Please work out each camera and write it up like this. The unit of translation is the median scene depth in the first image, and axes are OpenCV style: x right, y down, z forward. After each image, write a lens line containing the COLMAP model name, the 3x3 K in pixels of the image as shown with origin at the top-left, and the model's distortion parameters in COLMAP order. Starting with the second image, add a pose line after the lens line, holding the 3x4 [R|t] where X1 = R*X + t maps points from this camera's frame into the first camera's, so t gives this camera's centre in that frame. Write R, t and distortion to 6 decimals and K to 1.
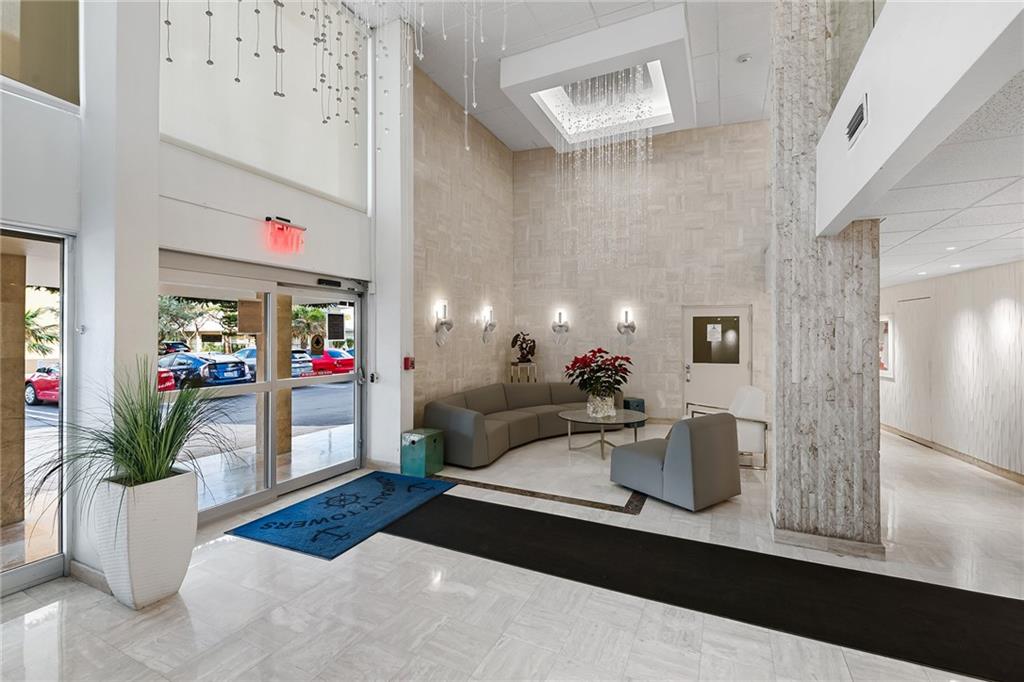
lens RADIAL K [[439.6, 0, 511.1], [0, 439.6, 328.9], [0, 0, 1]] dist [0.000983, -0.000384]
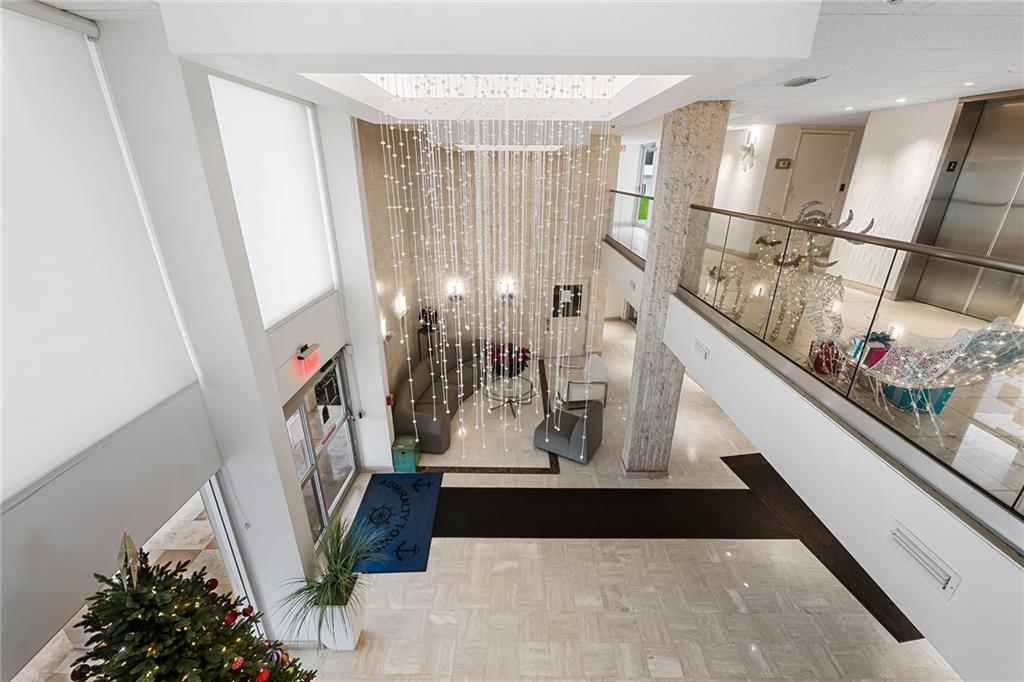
lens RADIAL K [[405.7, 0, 515.2], [0, 405.7, 335.1], [0, 0, 1]] dist [-0.000912, -0.003198]
pose [[0.903463, -0.150082, 0.401535, -0.461270], [-0.008088, 0.930572, 0.366019, -0.715102], [-0.428591, -0.333932, 0.839524, -0.135461]]
